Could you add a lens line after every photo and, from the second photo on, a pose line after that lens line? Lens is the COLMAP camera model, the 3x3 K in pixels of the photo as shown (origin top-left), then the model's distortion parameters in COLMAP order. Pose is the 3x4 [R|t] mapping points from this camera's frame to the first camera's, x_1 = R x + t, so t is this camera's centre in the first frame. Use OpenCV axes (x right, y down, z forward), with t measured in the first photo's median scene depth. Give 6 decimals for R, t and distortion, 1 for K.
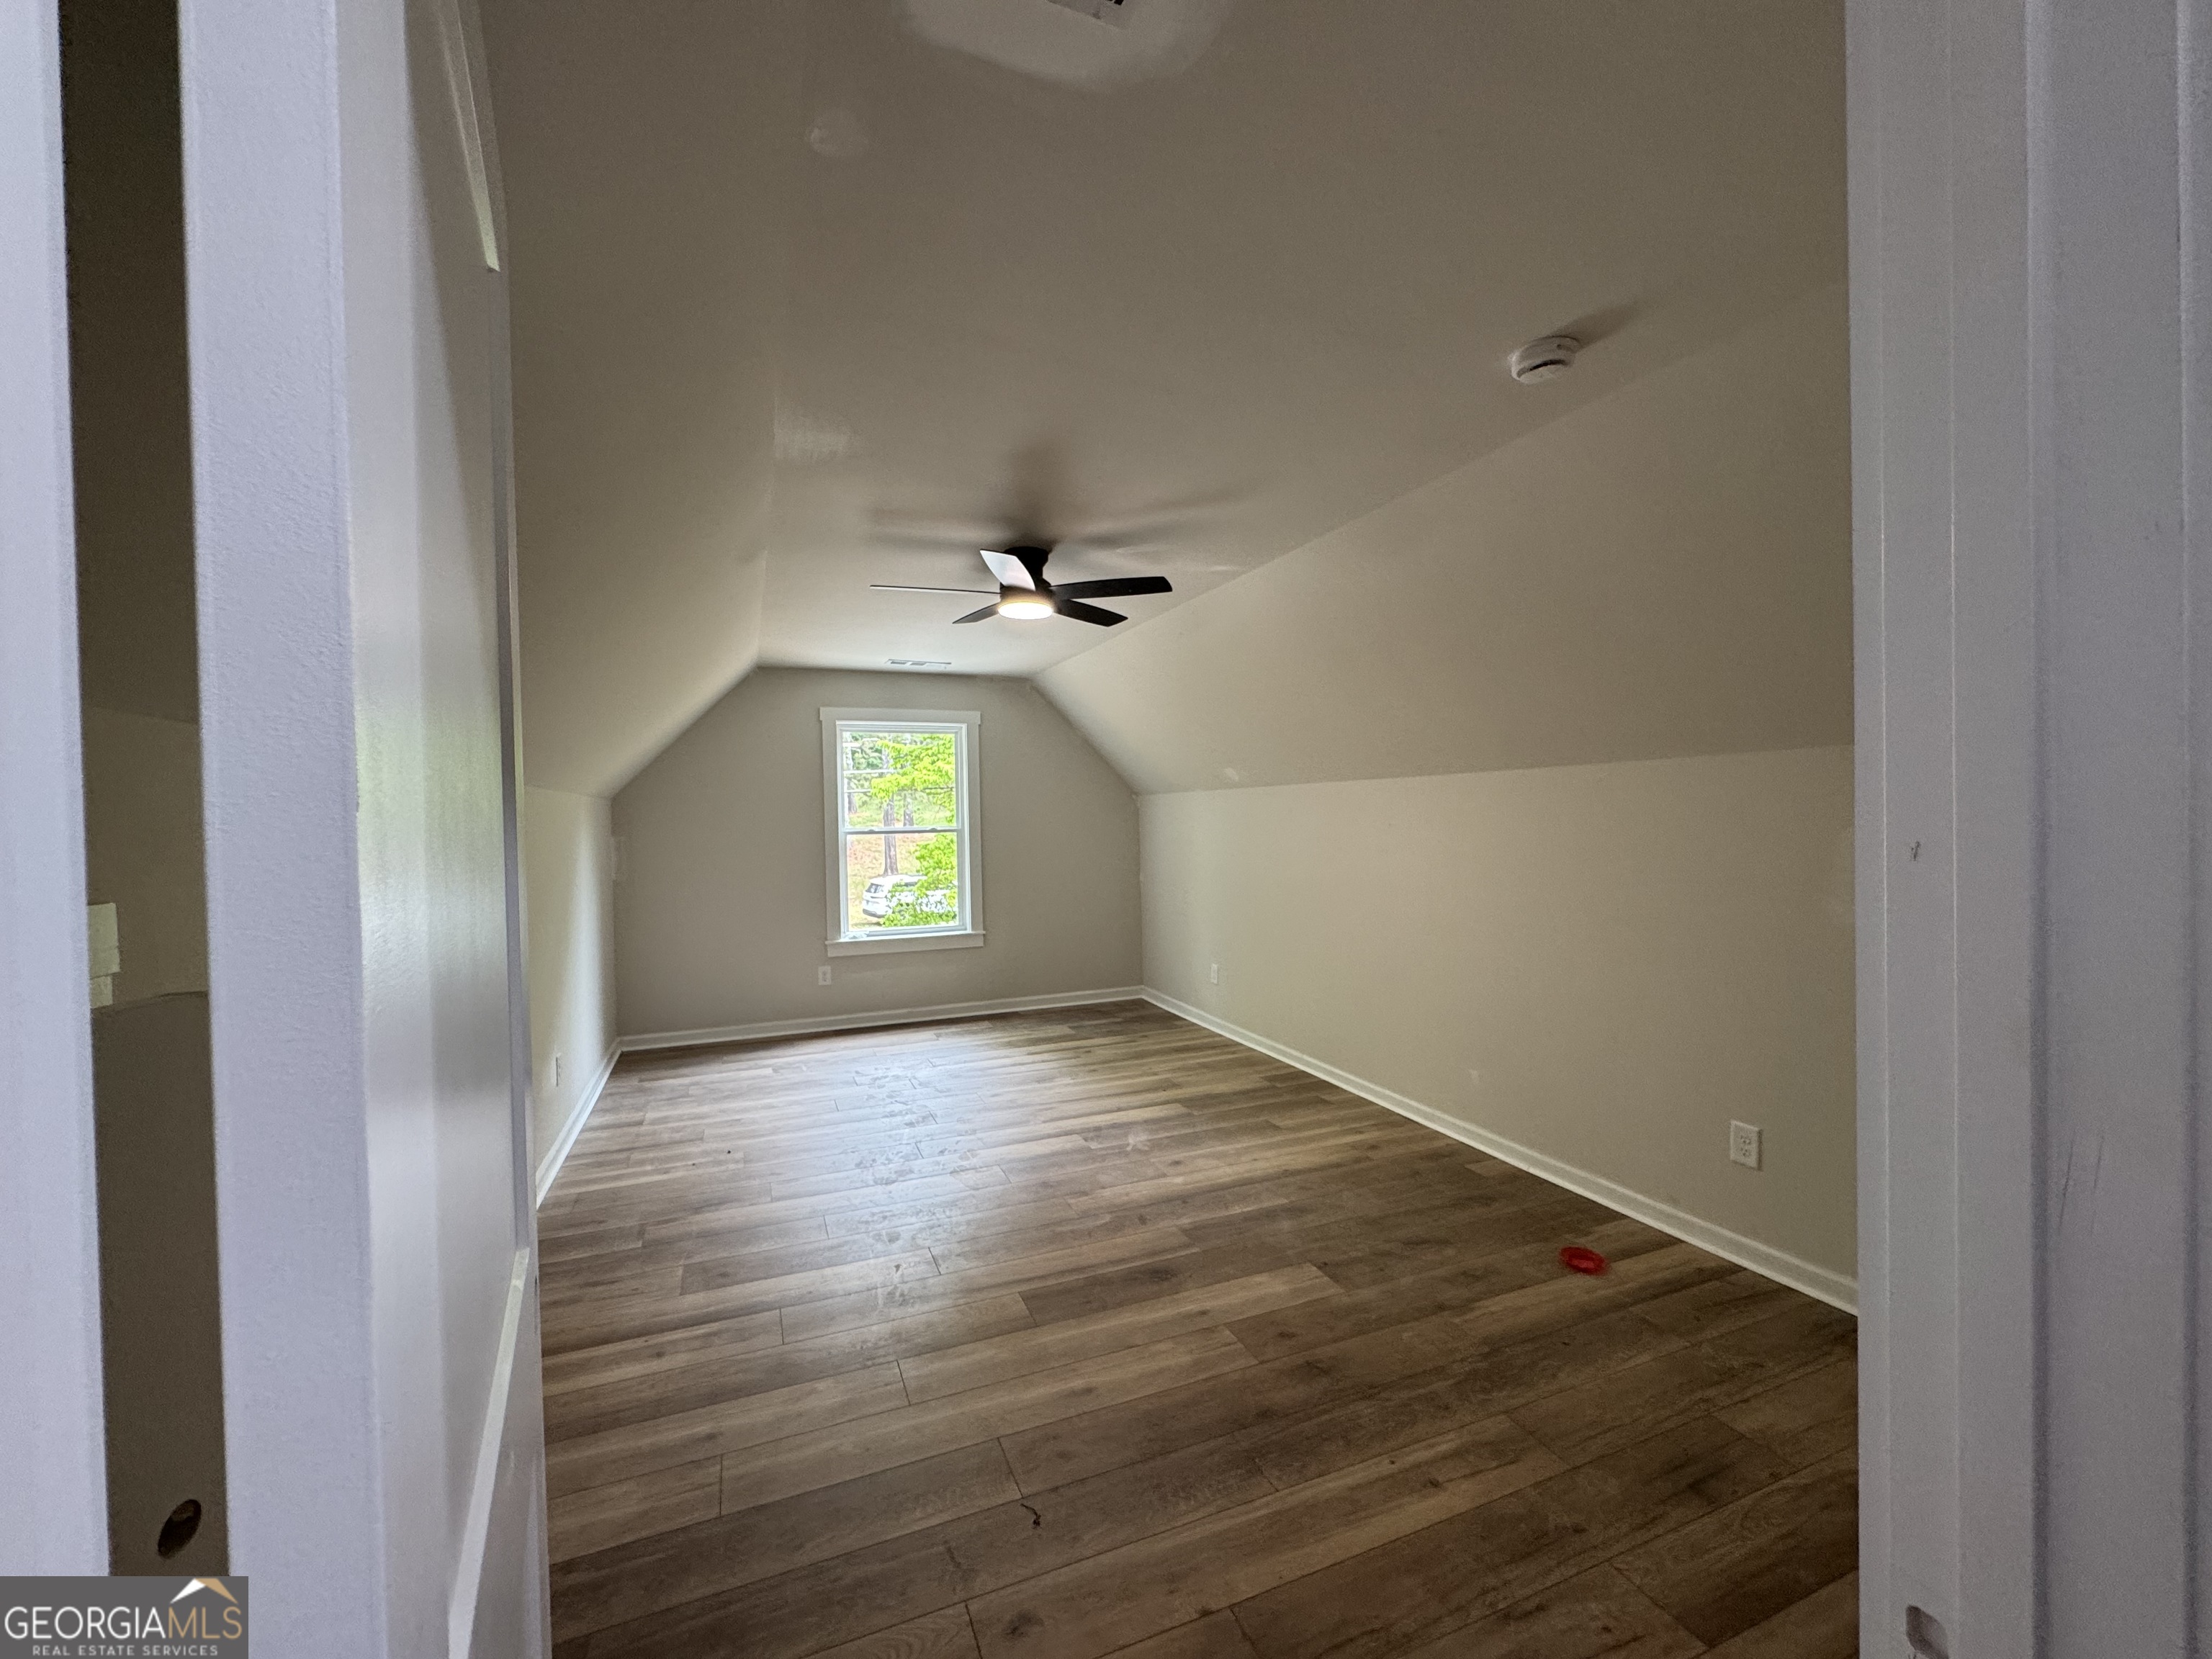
lens RADIAL K [[889.4, 0, 1098.3], [0, 889.4, 828.9], [0, 0, 1]] dist [-0.000508, -0.000081]
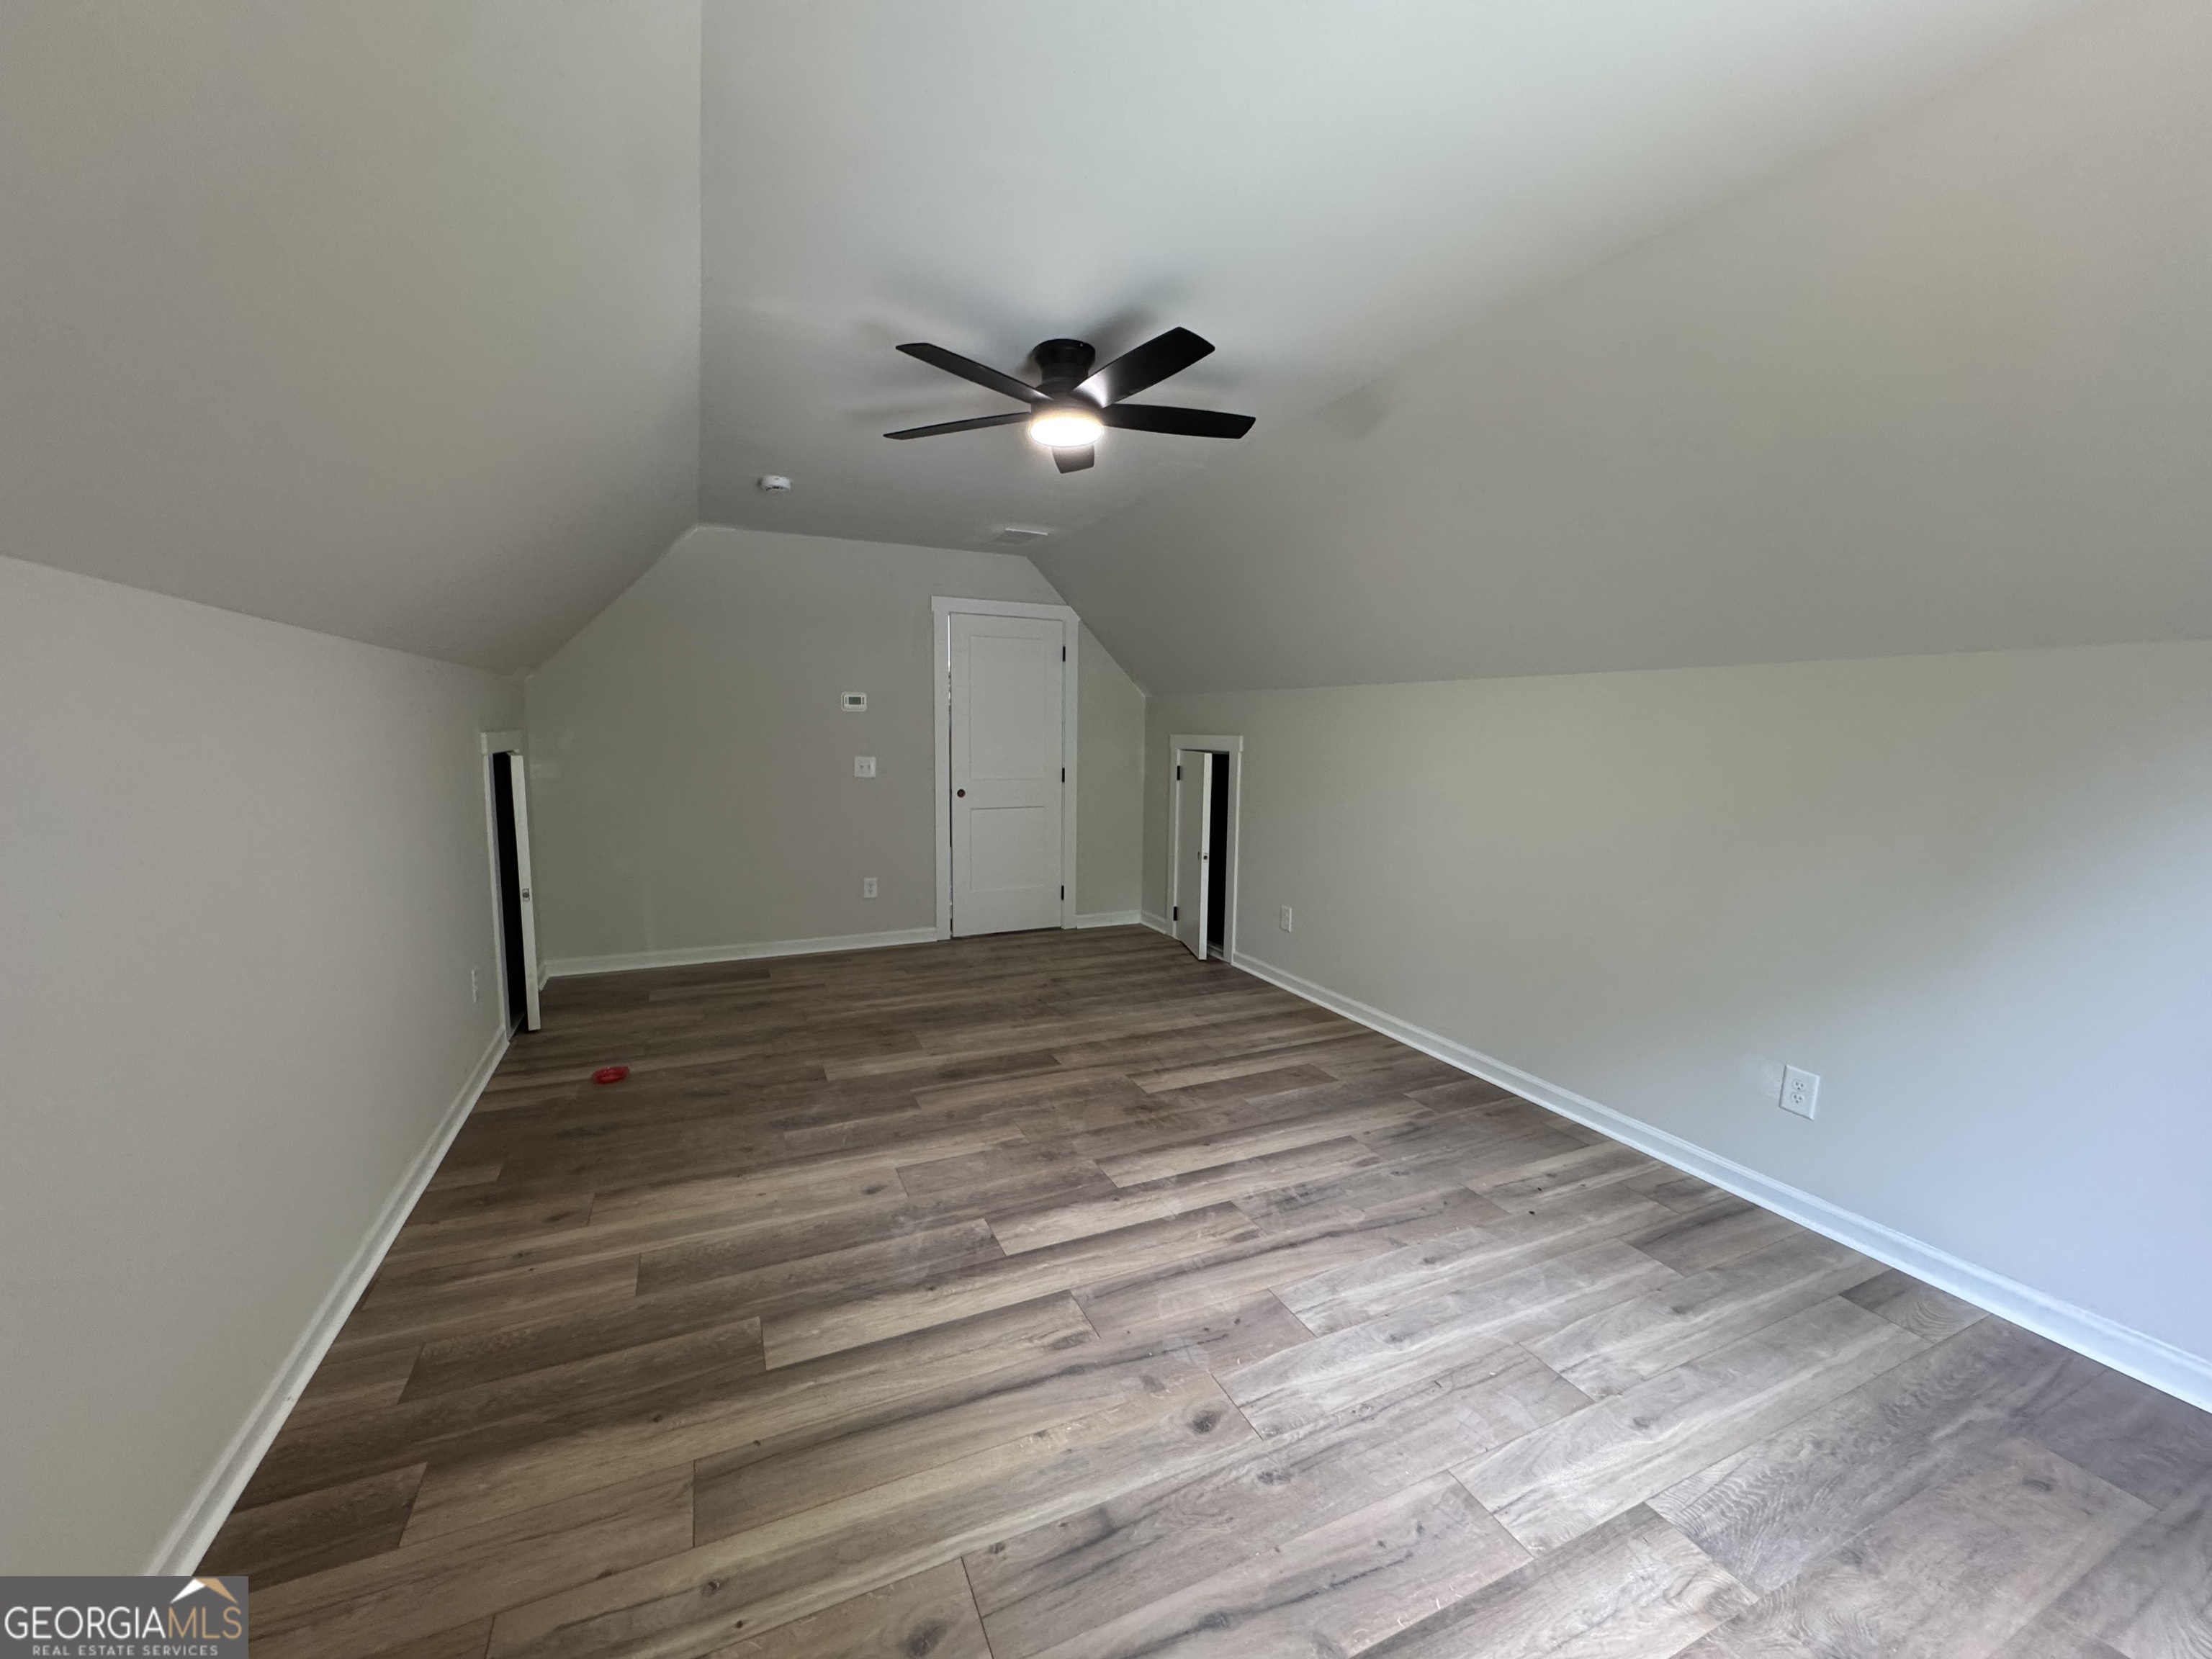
lens RADIAL K [[889.4, 0, 1098.3], [0, 889.4, 828.9], [0, 0, 1]] dist [-0.000508, -0.000081]
pose [[-0.999145, 0.011319, -0.039758, -0.070890], [0.006105, 0.991640, 0.128894, -0.010599], [0.040885, 0.128541, -0.990861, 1.701400]]
